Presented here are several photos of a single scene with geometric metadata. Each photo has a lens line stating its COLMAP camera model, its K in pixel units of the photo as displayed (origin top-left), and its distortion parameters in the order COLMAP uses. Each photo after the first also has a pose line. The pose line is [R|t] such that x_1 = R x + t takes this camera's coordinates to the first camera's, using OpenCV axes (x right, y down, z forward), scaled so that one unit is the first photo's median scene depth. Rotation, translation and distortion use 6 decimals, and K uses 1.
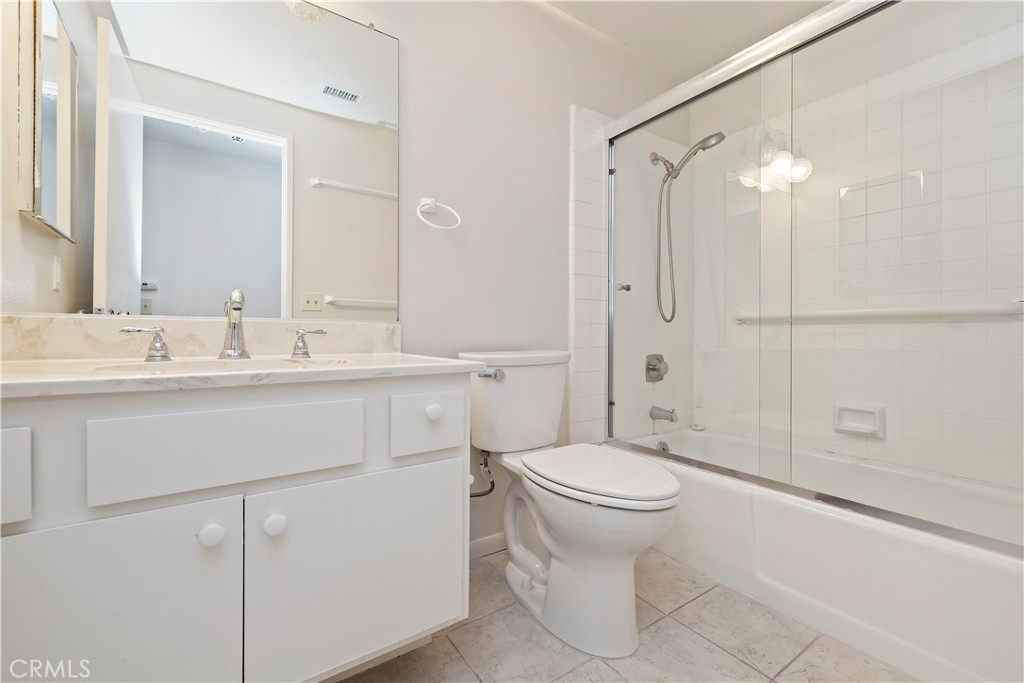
lens RADIAL K [[435.8, 0, 503.9], [0, 435.8, 343.2], [0, 0, 1]] dist [0.002296, 0.000798]
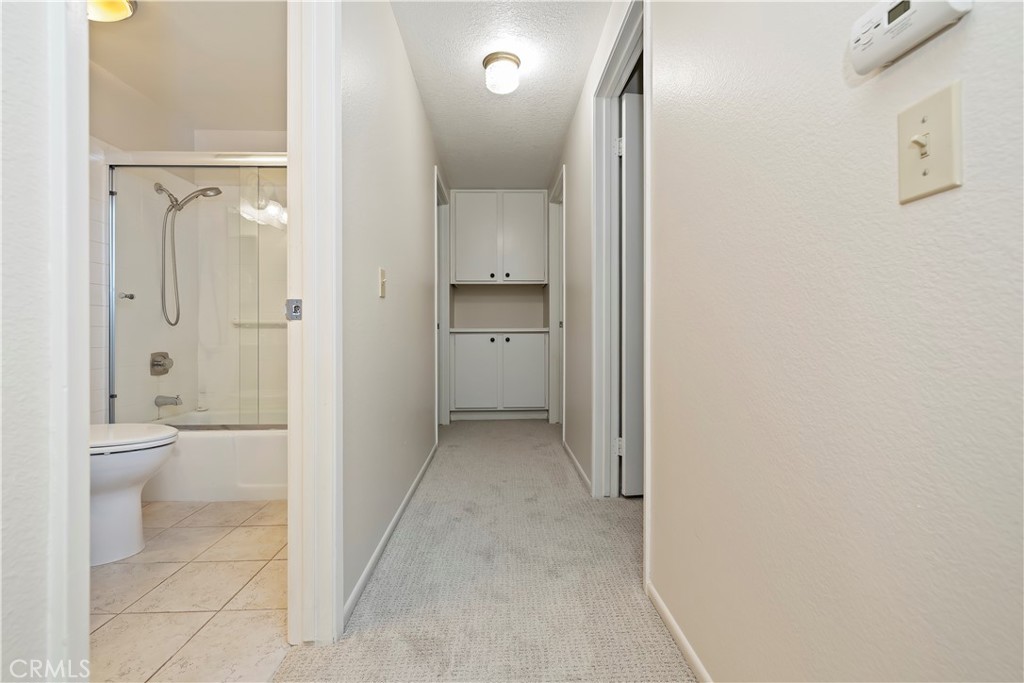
lens RADIAL K [[435.8, 0, 516.4], [0, 435.8, 333.6], [0, 0, 1]] dist [0.002296, 0.000798]
pose [[0.527608, 0.002348, 0.849485, -0.160035], [0.010832, 0.999896, -0.009491, -0.002940], [-0.849419, 0.014209, 0.527528, -0.477970]]
